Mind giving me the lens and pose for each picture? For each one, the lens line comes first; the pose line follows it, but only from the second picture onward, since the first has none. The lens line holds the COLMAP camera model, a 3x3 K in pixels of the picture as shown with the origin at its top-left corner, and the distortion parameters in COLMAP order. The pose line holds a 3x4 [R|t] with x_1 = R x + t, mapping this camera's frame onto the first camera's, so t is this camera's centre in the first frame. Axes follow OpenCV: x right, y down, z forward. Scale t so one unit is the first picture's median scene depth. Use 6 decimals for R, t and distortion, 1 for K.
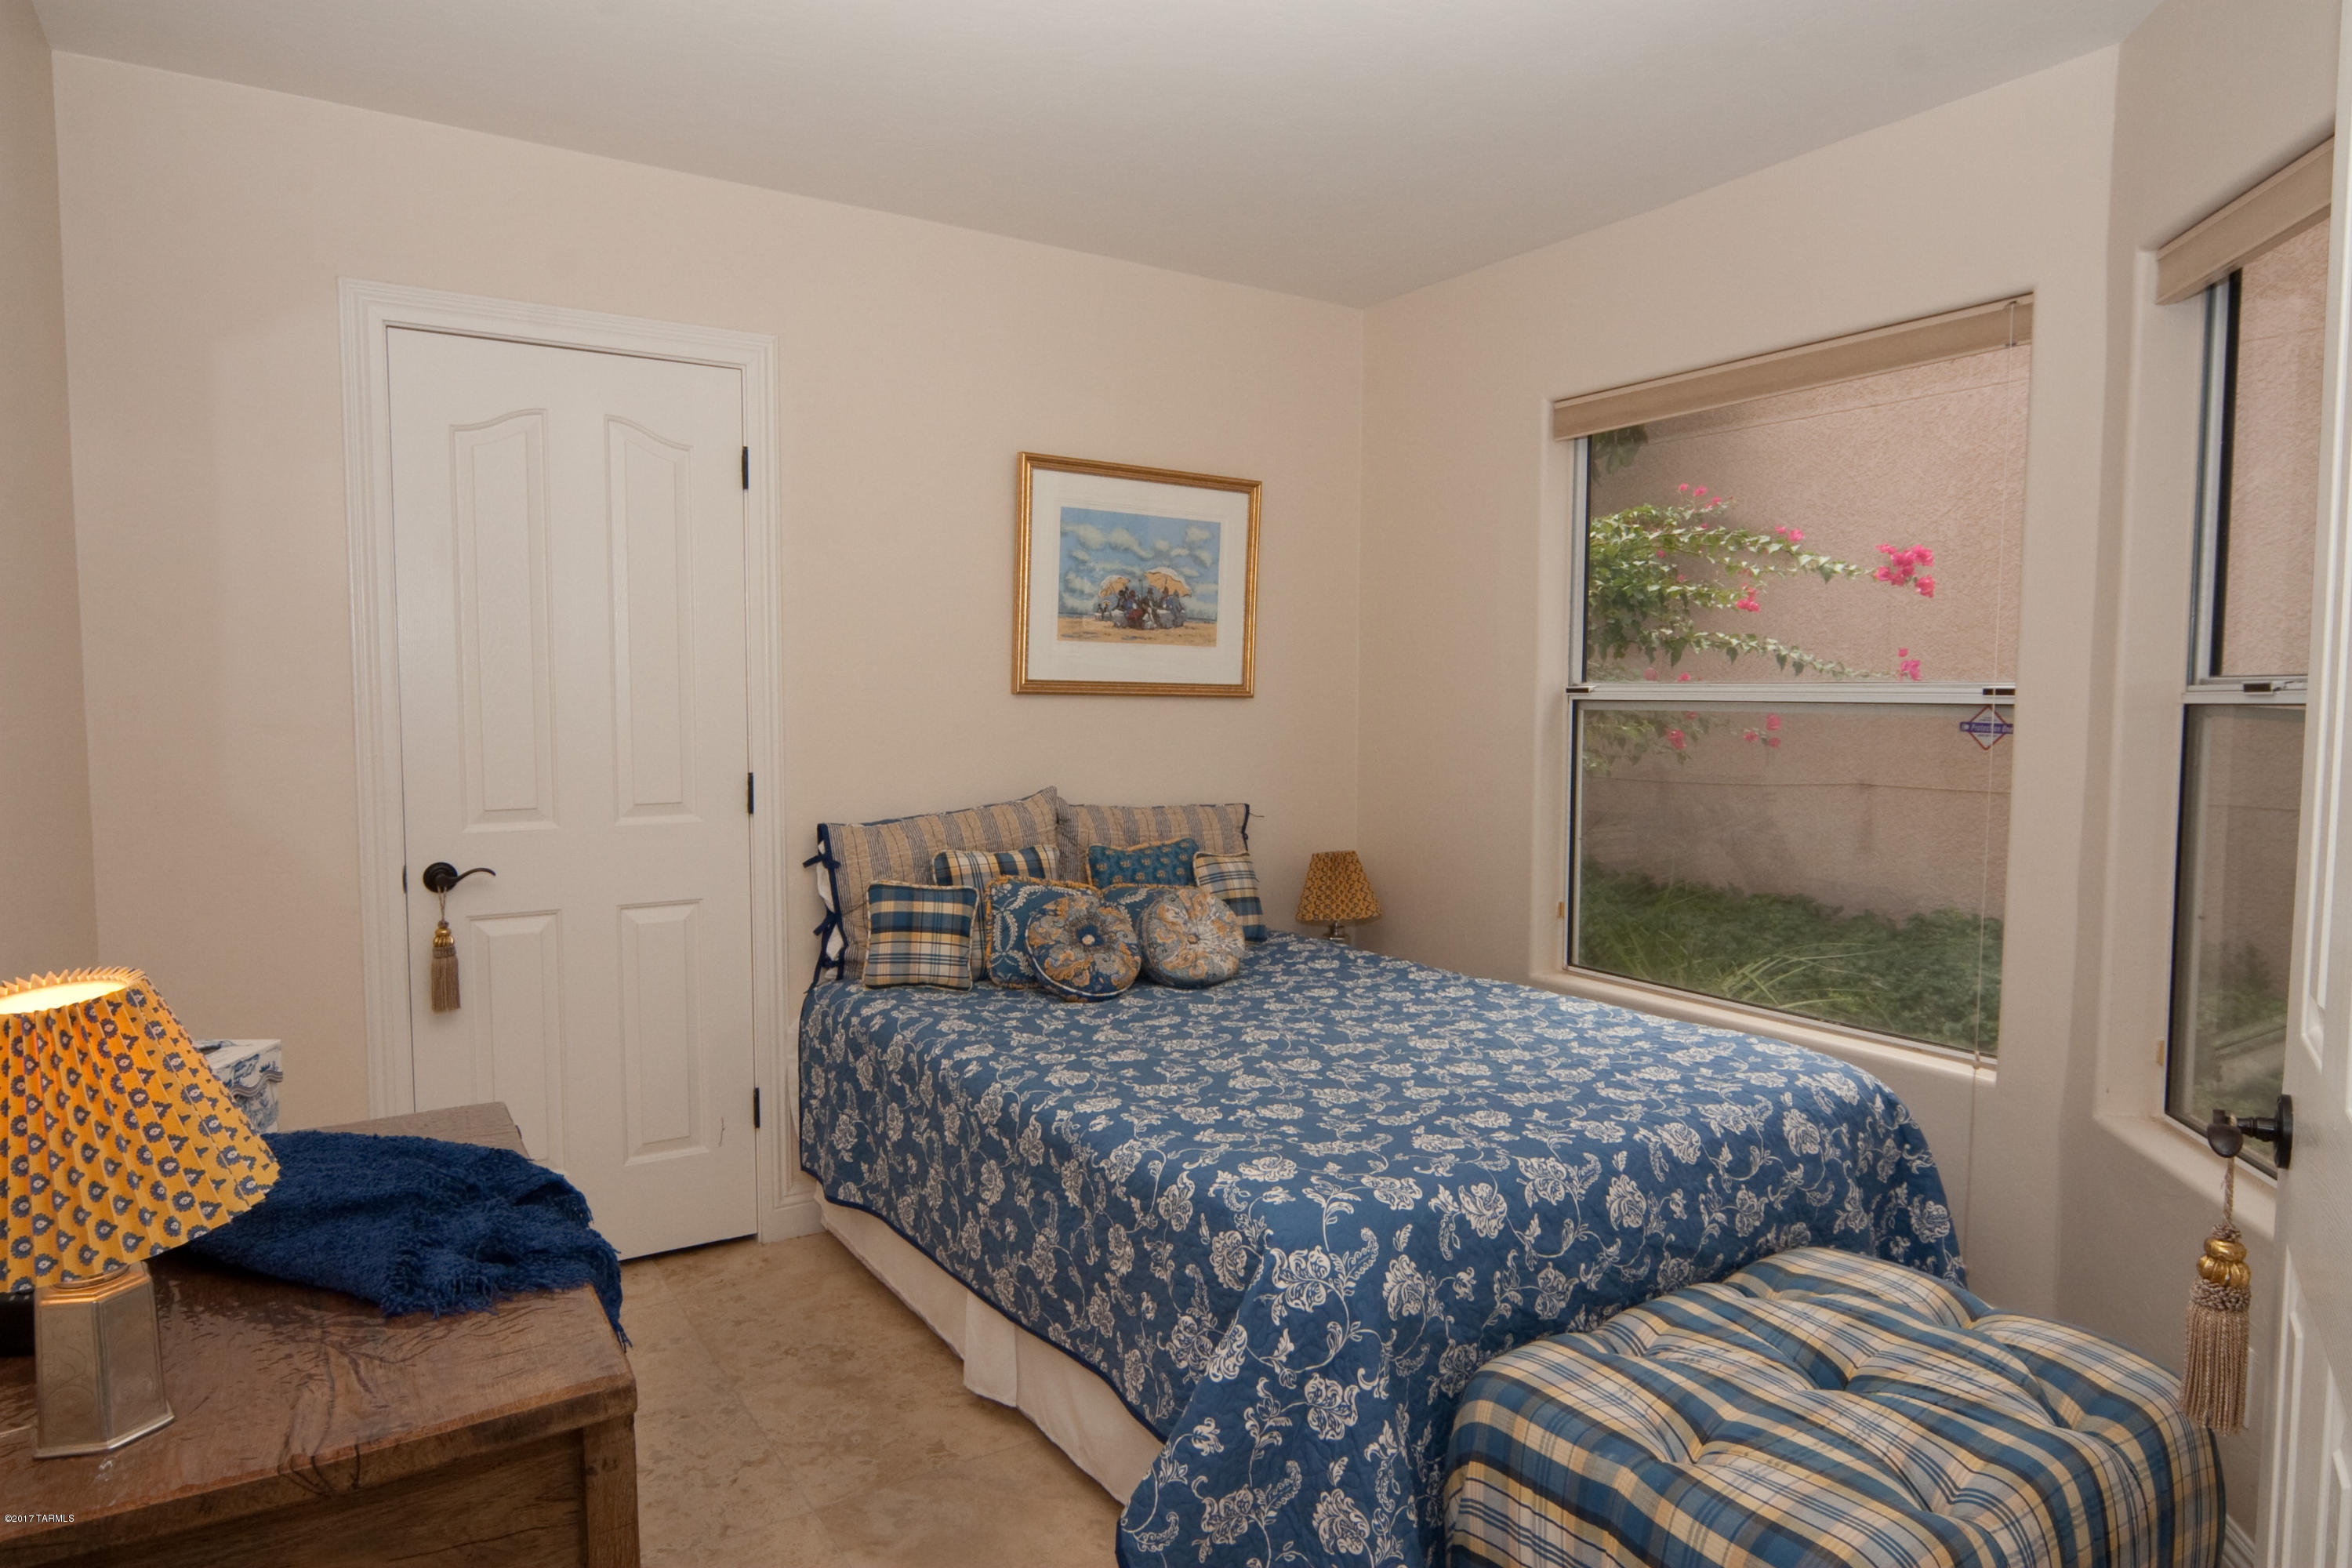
lens RADIAL K [[1387.6, 0, 1173.3], [0, 1387.6, 787.3], [0, 0, 1]] dist [-0.012148, 0.001206]
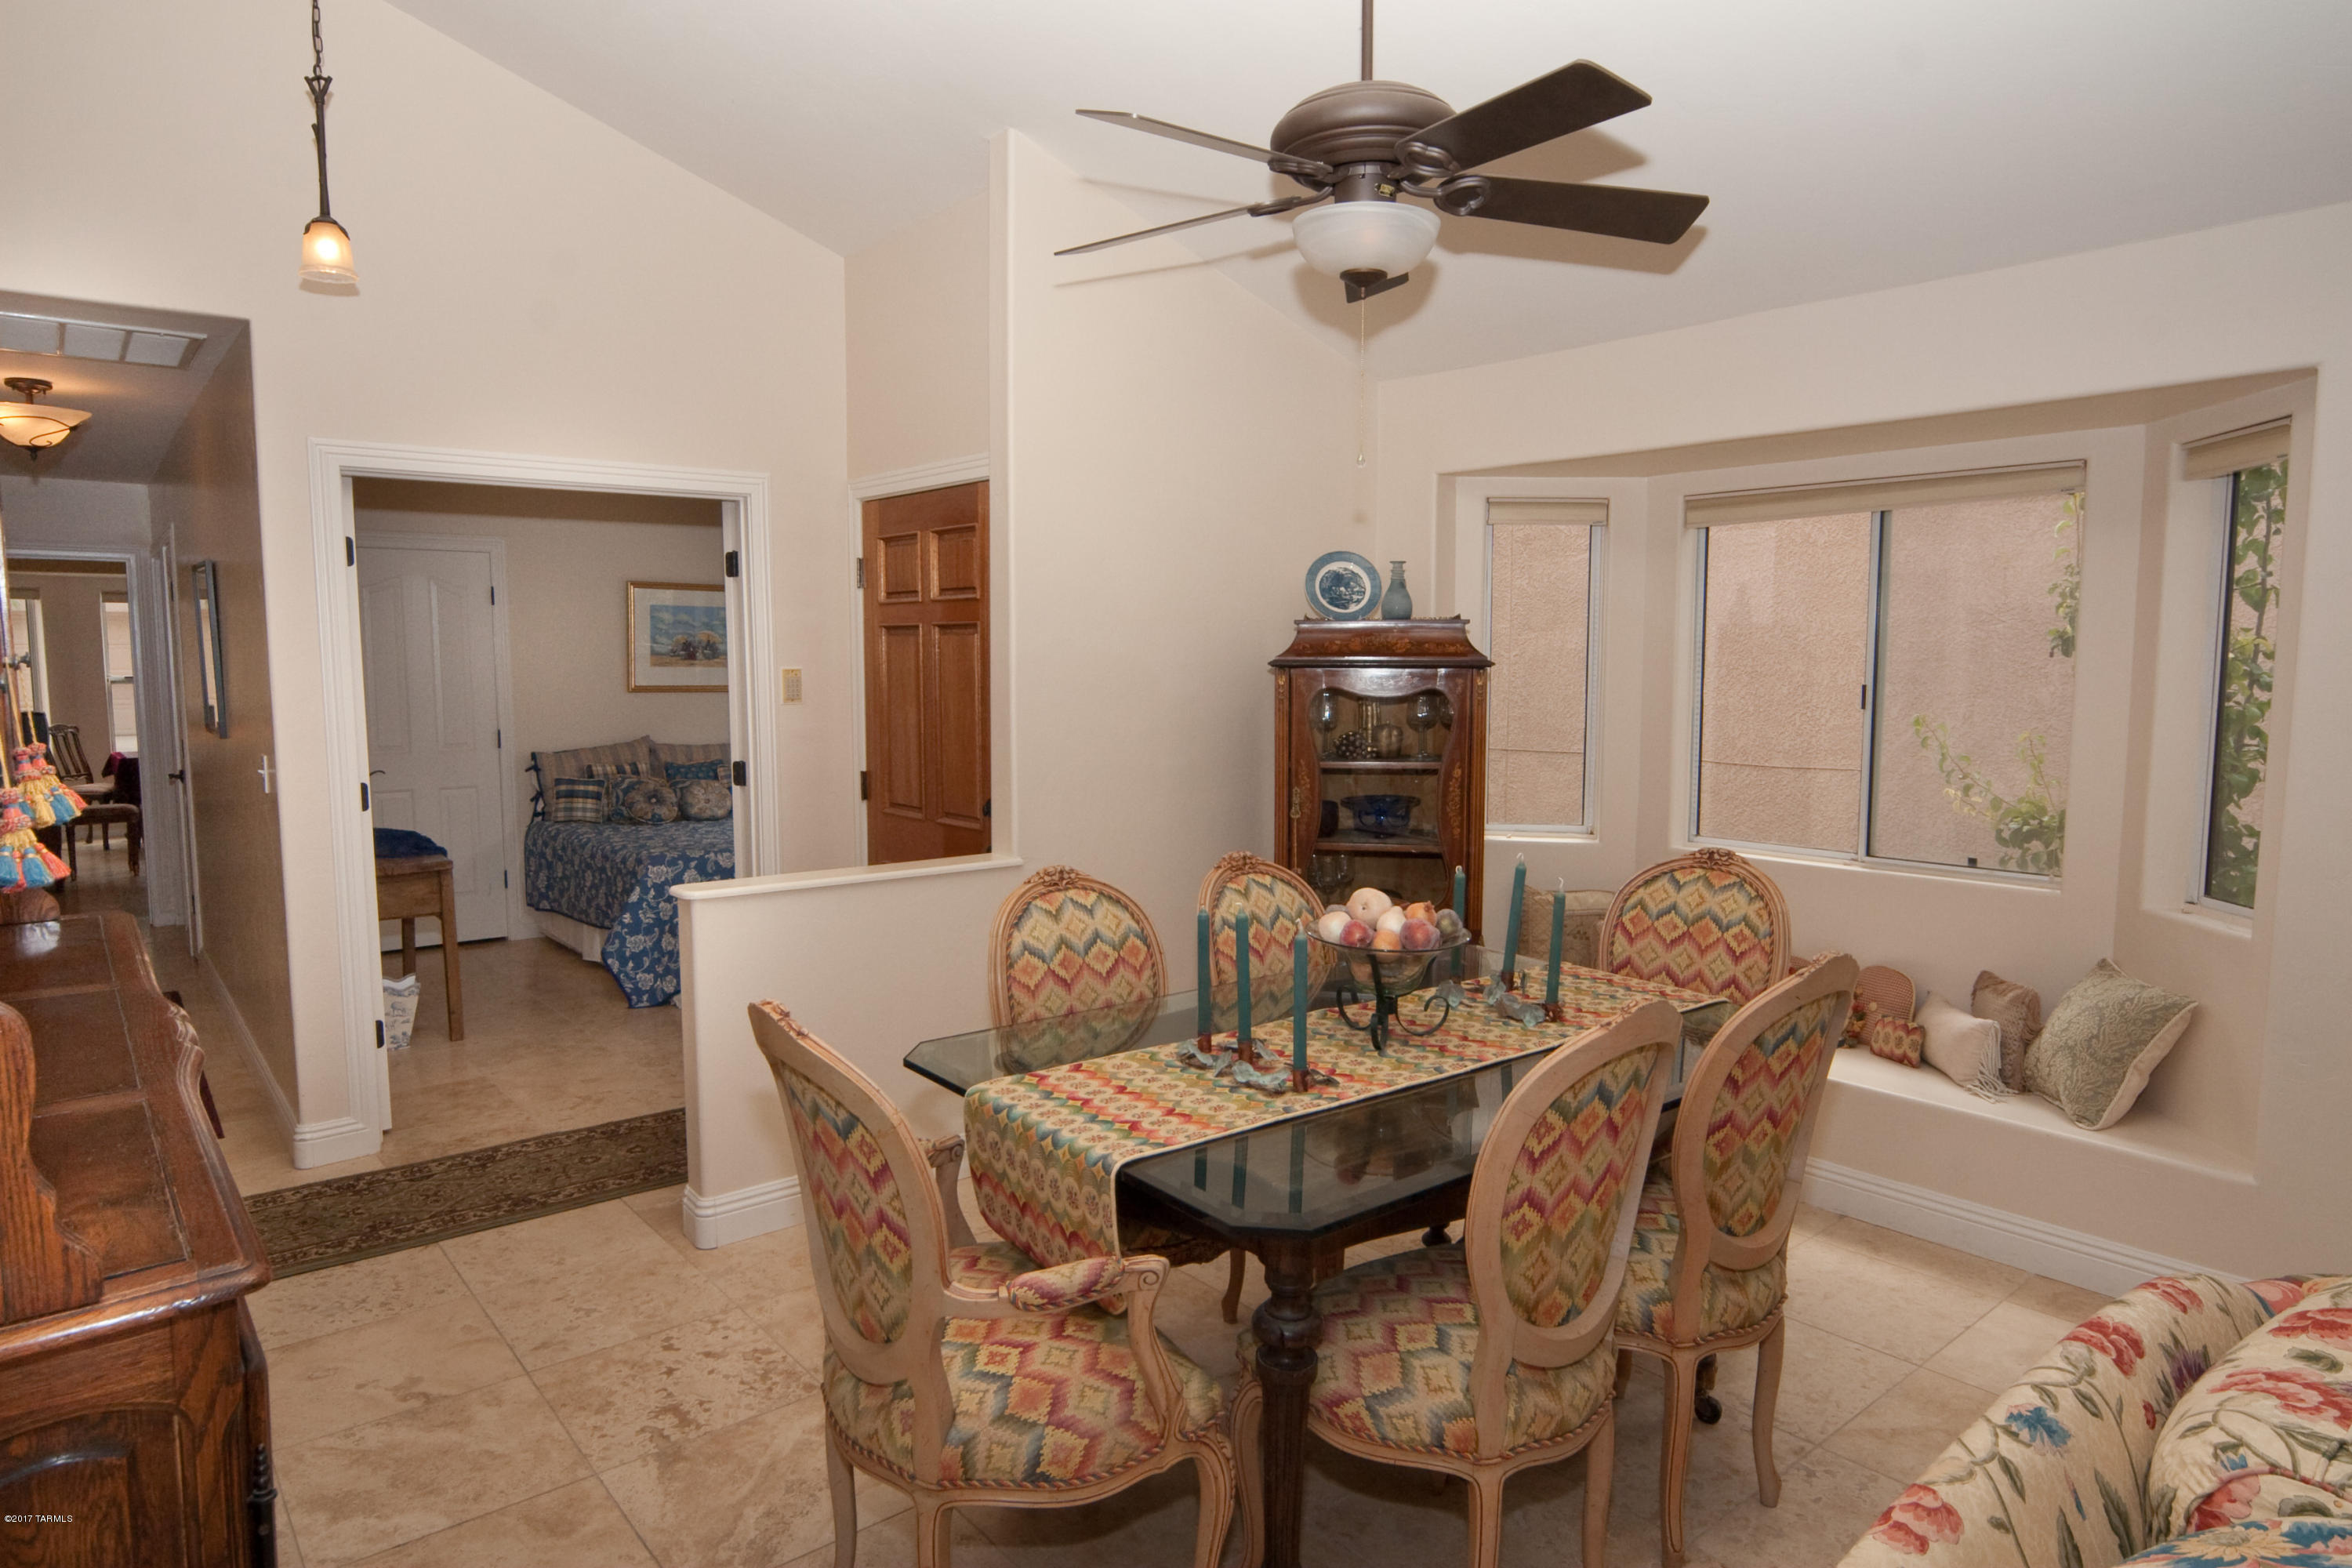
lens RADIAL K [[1387.6, 0, 1173.3], [0, 1387.6, 787.3], [0, 0, 1]] dist [-0.012148, 0.001206]
pose [[0.992890, -0.016634, 0.117867, 0.515752], [0.013594, 0.999555, 0.026542, 0.038094], [-0.118256, -0.024751, 0.992675, -1.362426]]
